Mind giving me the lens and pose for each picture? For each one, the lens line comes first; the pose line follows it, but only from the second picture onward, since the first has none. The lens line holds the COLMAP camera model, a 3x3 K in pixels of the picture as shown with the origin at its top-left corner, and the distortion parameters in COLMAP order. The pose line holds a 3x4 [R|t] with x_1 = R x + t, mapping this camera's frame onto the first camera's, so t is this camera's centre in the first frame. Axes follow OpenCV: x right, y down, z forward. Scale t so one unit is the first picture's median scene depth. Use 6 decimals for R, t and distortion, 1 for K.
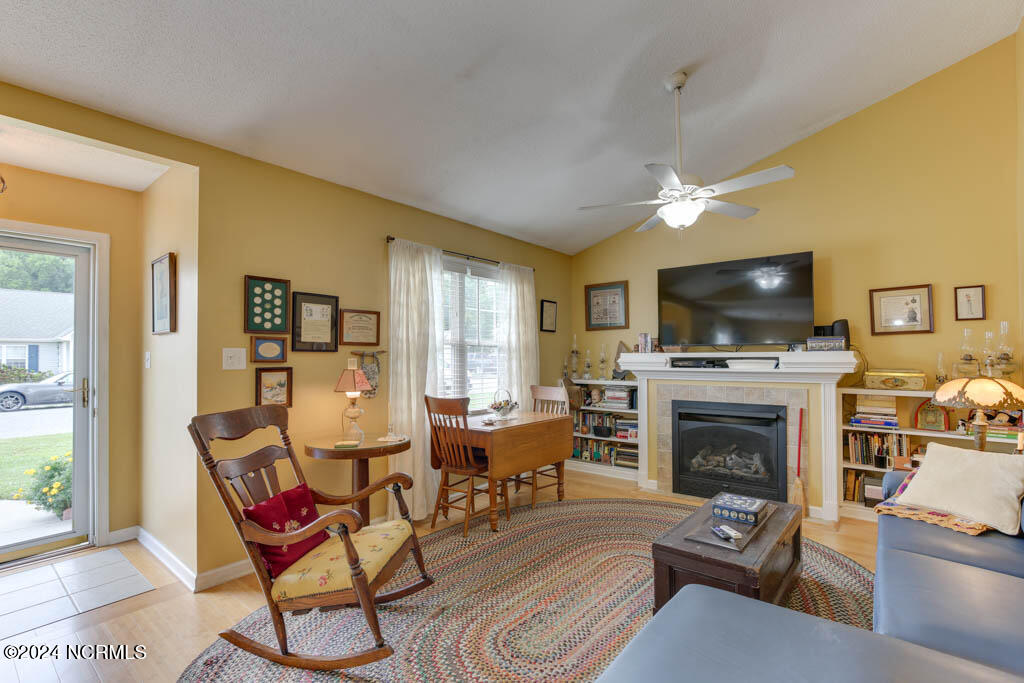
lens RADIAL K [[472.9, 0, 511.8], [0, 472.9, 344.8], [0, 0, 1]] dist [-0.006002, -0.000159]
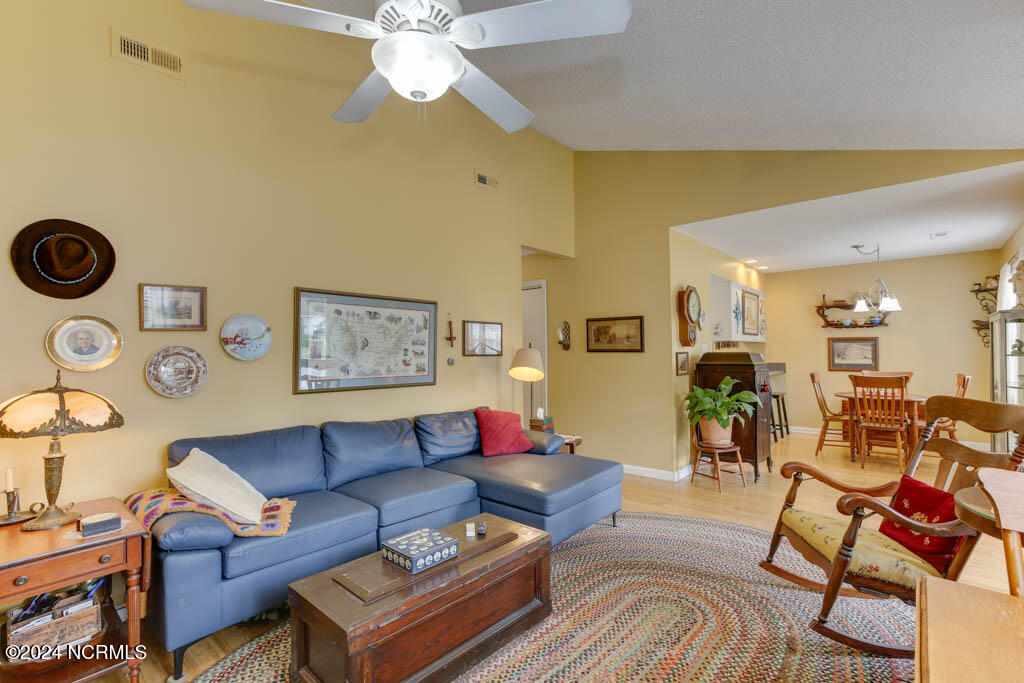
lens RADIAL K [[472.9, 0, 505.9], [0, 472.9, 341.4], [0, 0, 1]] dist [-0.006002, -0.000159]
pose [[-0.999096, 0.011705, 0.040863, 0.333100], [0.010494, 0.999503, -0.029715, 0.033618], [-0.041191, -0.029260, -0.998723, 1.934266]]
